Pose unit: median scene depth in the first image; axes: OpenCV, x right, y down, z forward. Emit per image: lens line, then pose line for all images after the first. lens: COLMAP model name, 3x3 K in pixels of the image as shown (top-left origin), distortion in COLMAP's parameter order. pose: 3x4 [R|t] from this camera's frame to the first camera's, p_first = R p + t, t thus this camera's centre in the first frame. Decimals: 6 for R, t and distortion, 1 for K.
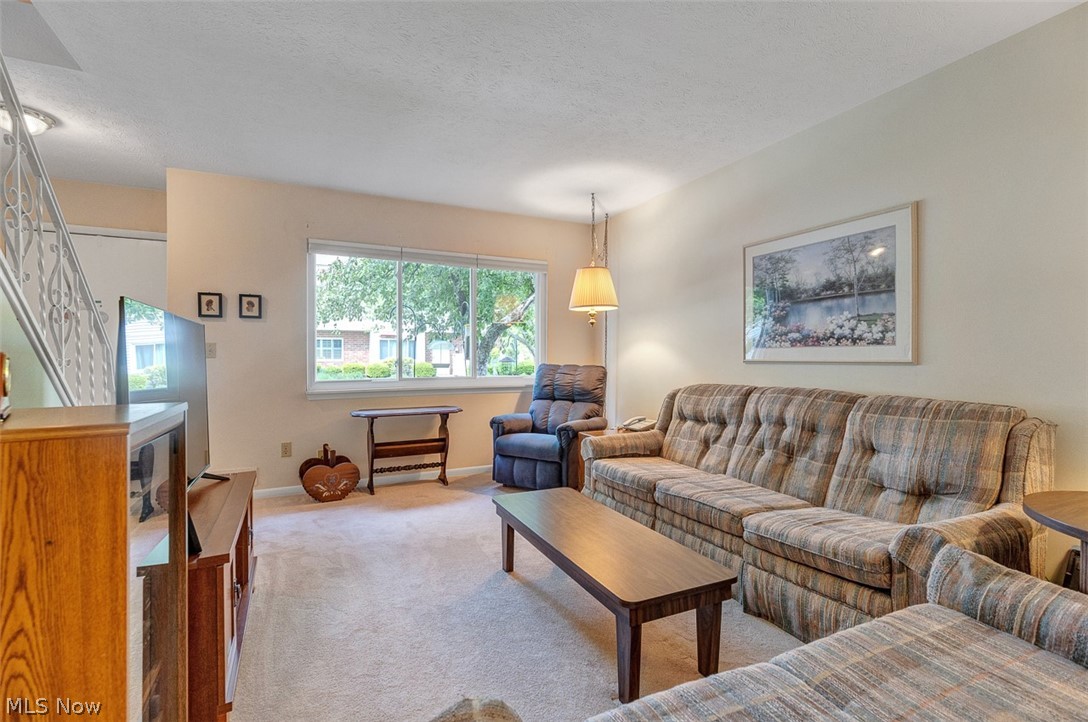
lens RADIAL K [[490.2, 0, 545.6], [0, 490.2, 365.4], [0, 0, 1]] dist [0.002248, -0.000280]
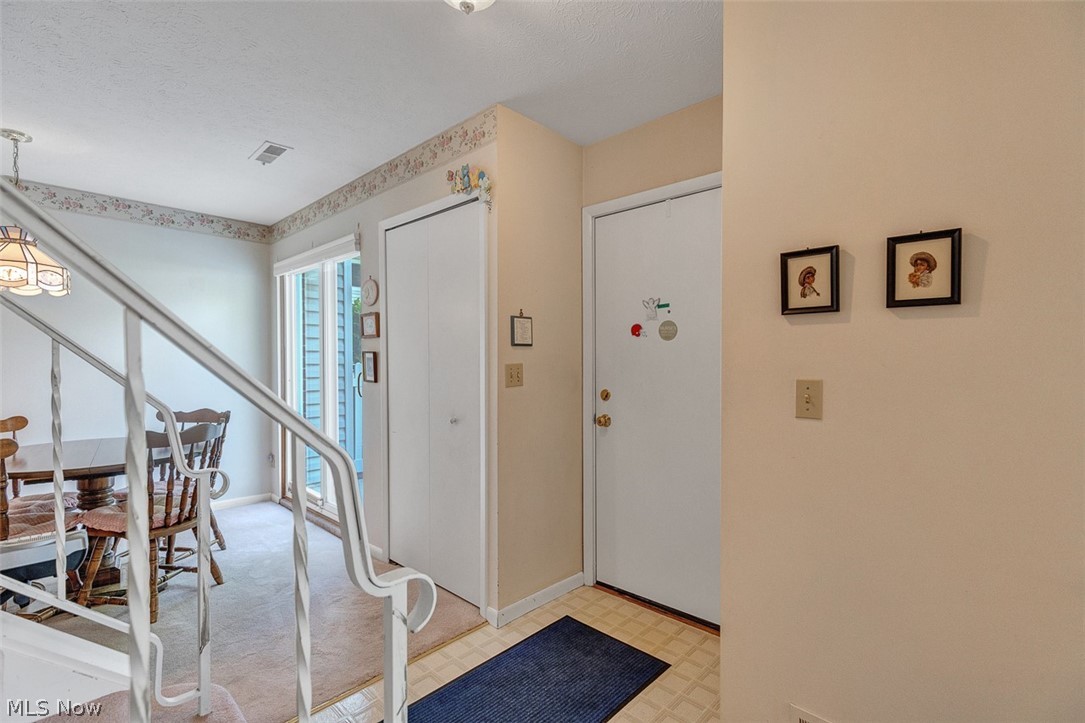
lens RADIAL K [[488.8, 0, 544.1], [0, 488.8, 365.8], [0, 0, 1]] dist [0.002248, -0.000280]
pose [[0.340829, 0.011637, -0.940053, -0.378155], [-0.018589, 0.999811, 0.005637, -0.052983], [0.939941, 0.015554, 0.340981, 0.649363]]
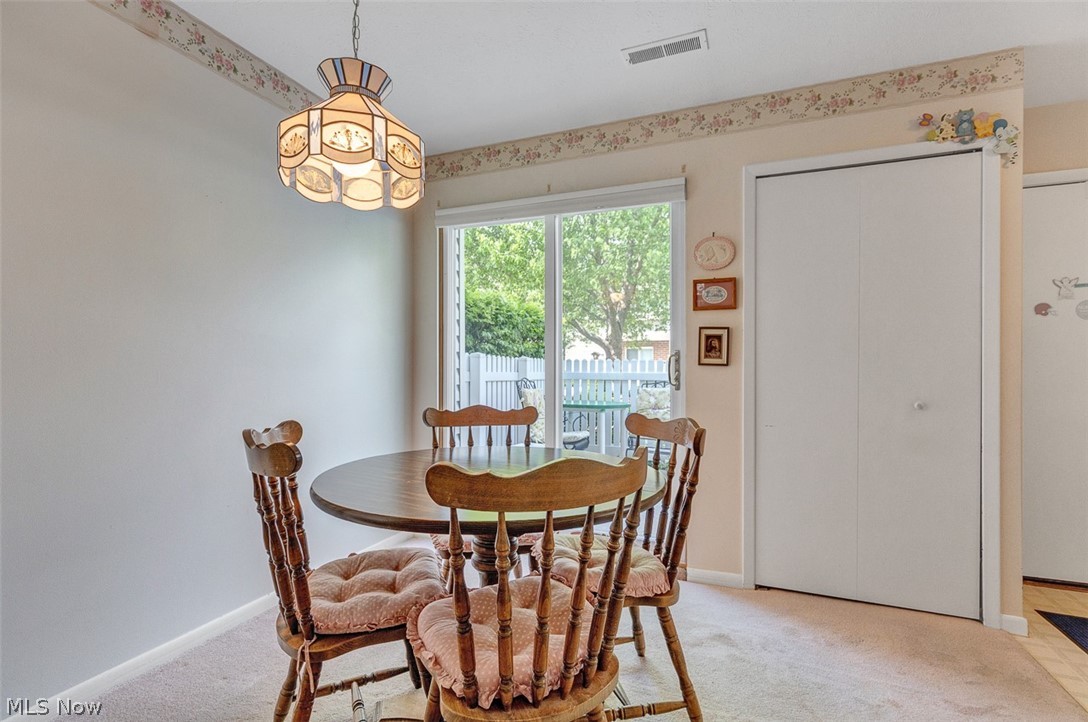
lens RADIAL K [[490.2, 0, 545.6], [0, 490.2, 365.4], [0, 0, 1]] dist [0.002248, -0.000280]
pose [[0.668467, -0.003589, -0.743733, -0.924117], [-0.016956, 0.999655, -0.020064, 0.001596], [0.743548, 0.026022, 0.668176, 0.040161]]
